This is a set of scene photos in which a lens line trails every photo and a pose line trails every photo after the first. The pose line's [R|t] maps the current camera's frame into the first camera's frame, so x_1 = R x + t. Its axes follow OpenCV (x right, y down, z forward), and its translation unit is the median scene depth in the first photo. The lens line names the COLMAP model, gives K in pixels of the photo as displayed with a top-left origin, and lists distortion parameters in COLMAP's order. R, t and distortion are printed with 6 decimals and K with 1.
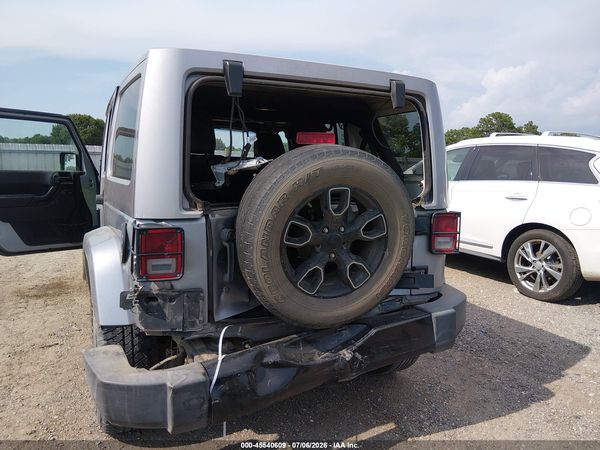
lens RADIAL K [[470.0, 0, 300.0], [0, 470.0, 225.0], [0, 0, 1]] dist [0.026003, -0.012156]
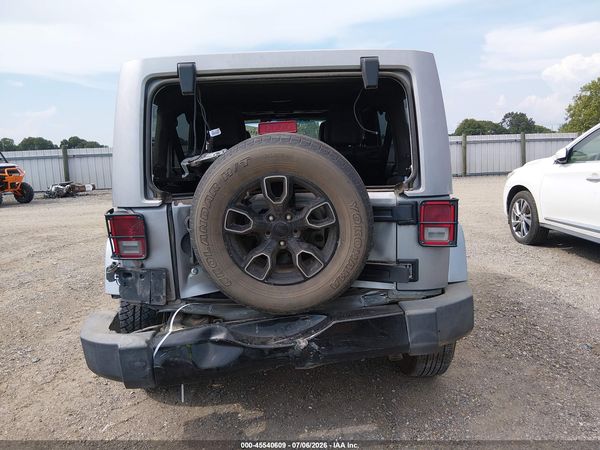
lens RADIAL K [[476.7, 0, 300.0], [0, 476.7, 225.0], [0, 0, 1]] dist [0.045810, -0.128937]
pose [[0.901932, 0.014297, -0.431642, 0.559731], [-0.004350, 0.999702, 0.024023, 0.001138], [0.431857, -0.019790, 0.901725, 0.097466]]
